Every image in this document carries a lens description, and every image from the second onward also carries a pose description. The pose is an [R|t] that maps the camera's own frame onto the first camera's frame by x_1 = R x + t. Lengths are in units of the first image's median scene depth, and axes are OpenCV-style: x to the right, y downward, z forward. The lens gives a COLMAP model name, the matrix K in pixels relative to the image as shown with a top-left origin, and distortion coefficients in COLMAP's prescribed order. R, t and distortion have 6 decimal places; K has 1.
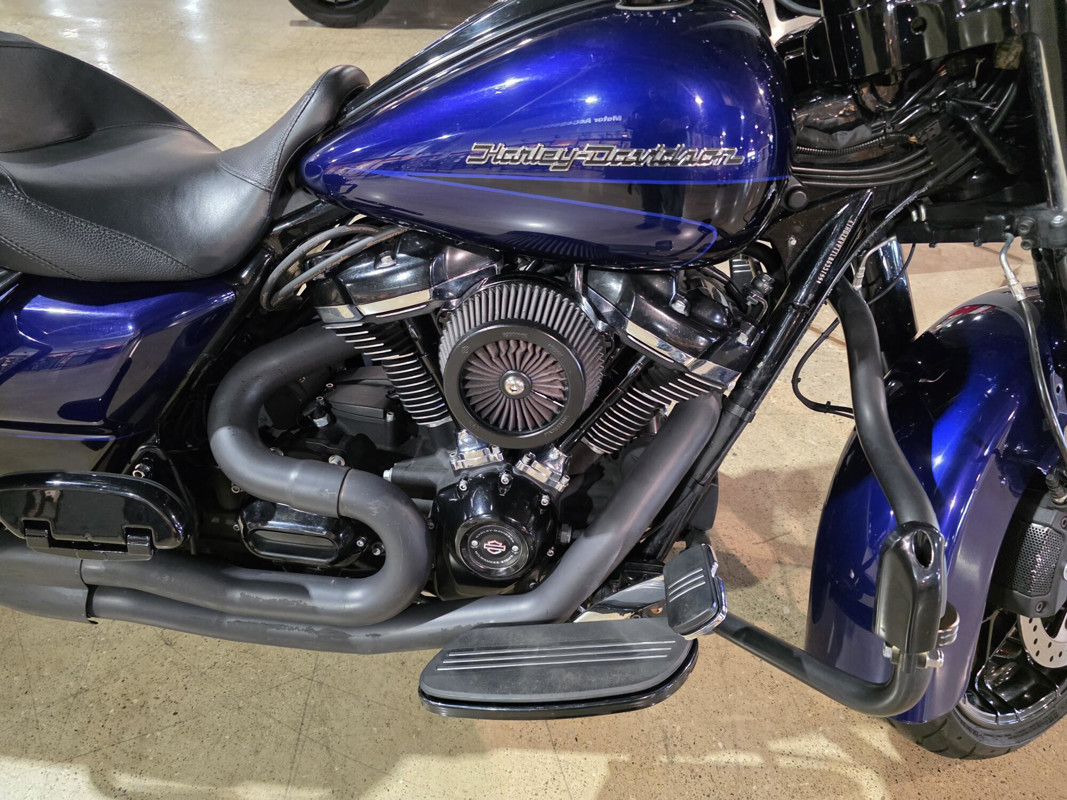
lens RADIAL K [[731.7, 0, 533.5], [0, 731.7, 400.0], [0, 0, 1]] dist [0.056307, -0.050002]
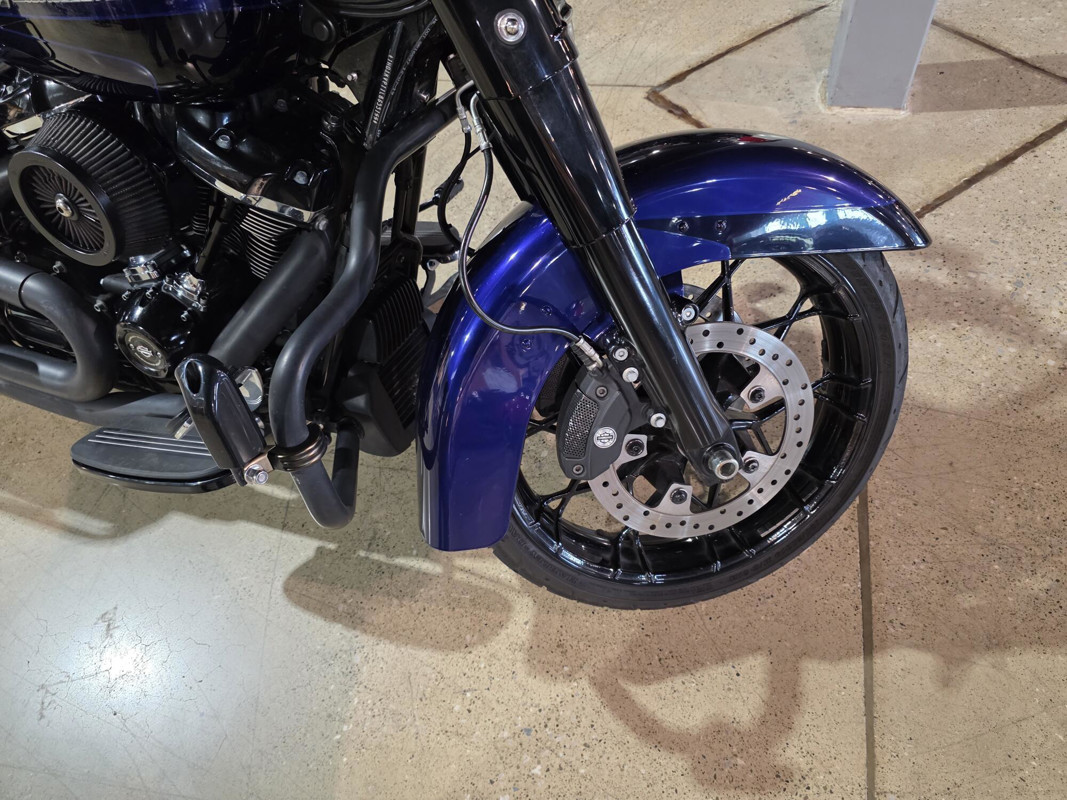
lens RADIAL K [[731.7, 0, 533.5], [0, 731.7, 400.0], [0, 0, 1]] dist [0.056307, -0.050002]
pose [[0.953242, 0.135642, -0.270059, 0.736265], [-0.072059, 0.969857, 0.232778, -0.036680], [0.293493, -0.202434, 0.934282, 0.054068]]
